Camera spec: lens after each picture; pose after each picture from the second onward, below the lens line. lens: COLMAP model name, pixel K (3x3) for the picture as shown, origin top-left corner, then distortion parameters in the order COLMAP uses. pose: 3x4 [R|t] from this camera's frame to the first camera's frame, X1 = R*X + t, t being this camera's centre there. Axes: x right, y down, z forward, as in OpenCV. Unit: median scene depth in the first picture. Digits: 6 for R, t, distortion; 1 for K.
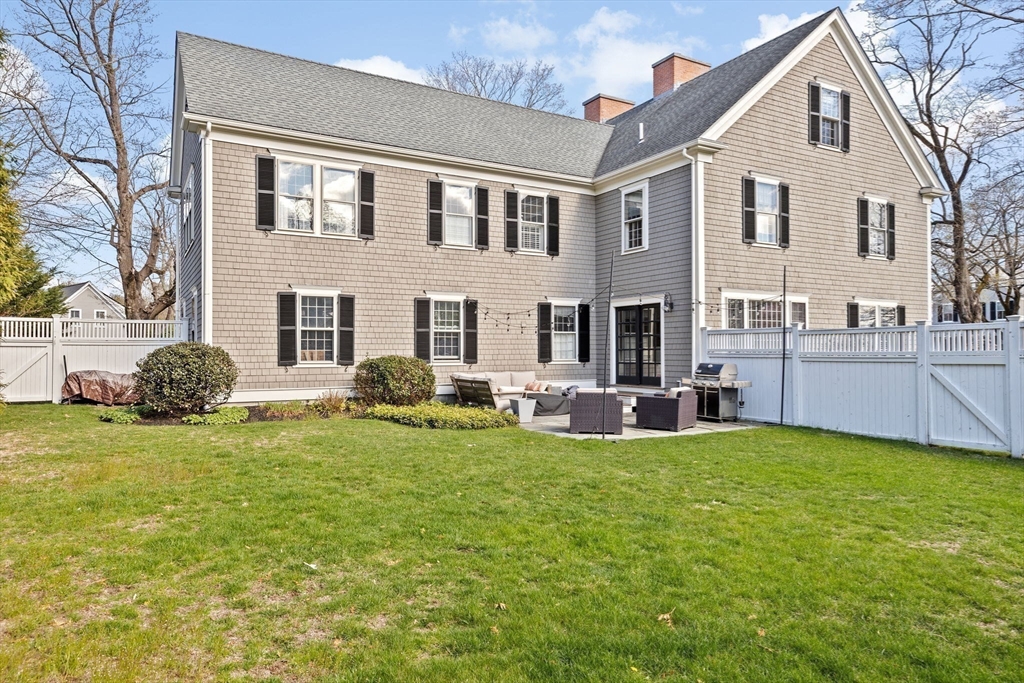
lens RADIAL K [[886.8, 0, 512.0], [0, 886.8, 341.5], [0, 0, 1]] dist [0.018113, 0.001935]
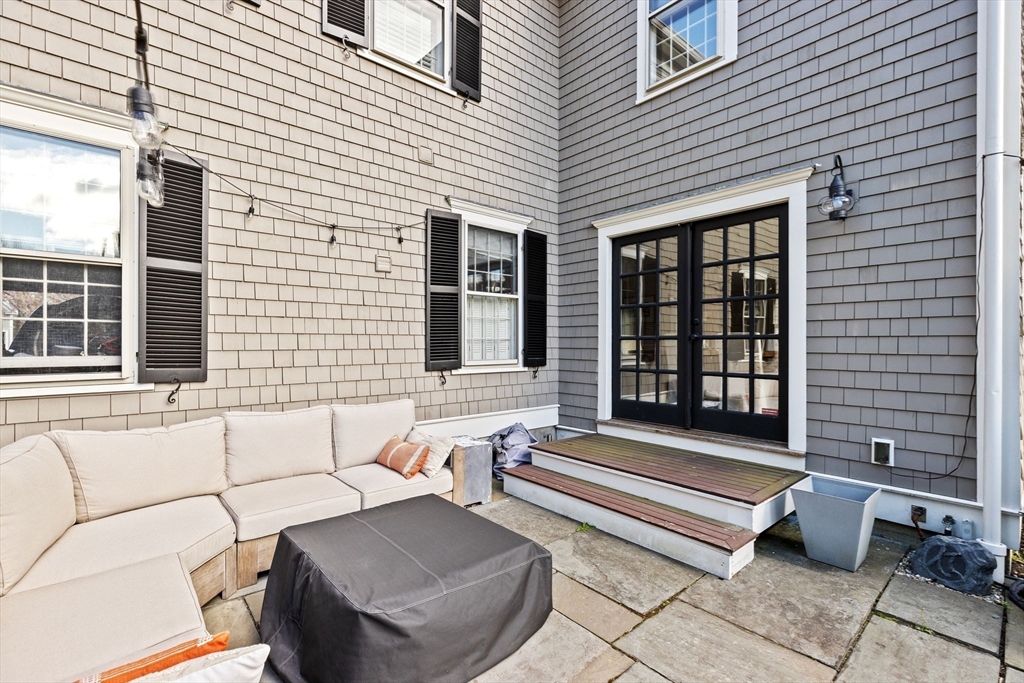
lens RADIAL K [[462.7, 0, 512.0], [0, 462.7, 341.5], [0, 0, 1]] dist [0.002289, 0.000785]
pose [[0.982642, 0.005895, 0.185420, 0.029060], [-0.007905, 0.999918, 0.010106, 0.008944], [-0.185345, -0.011396, 0.982607, 0.799805]]
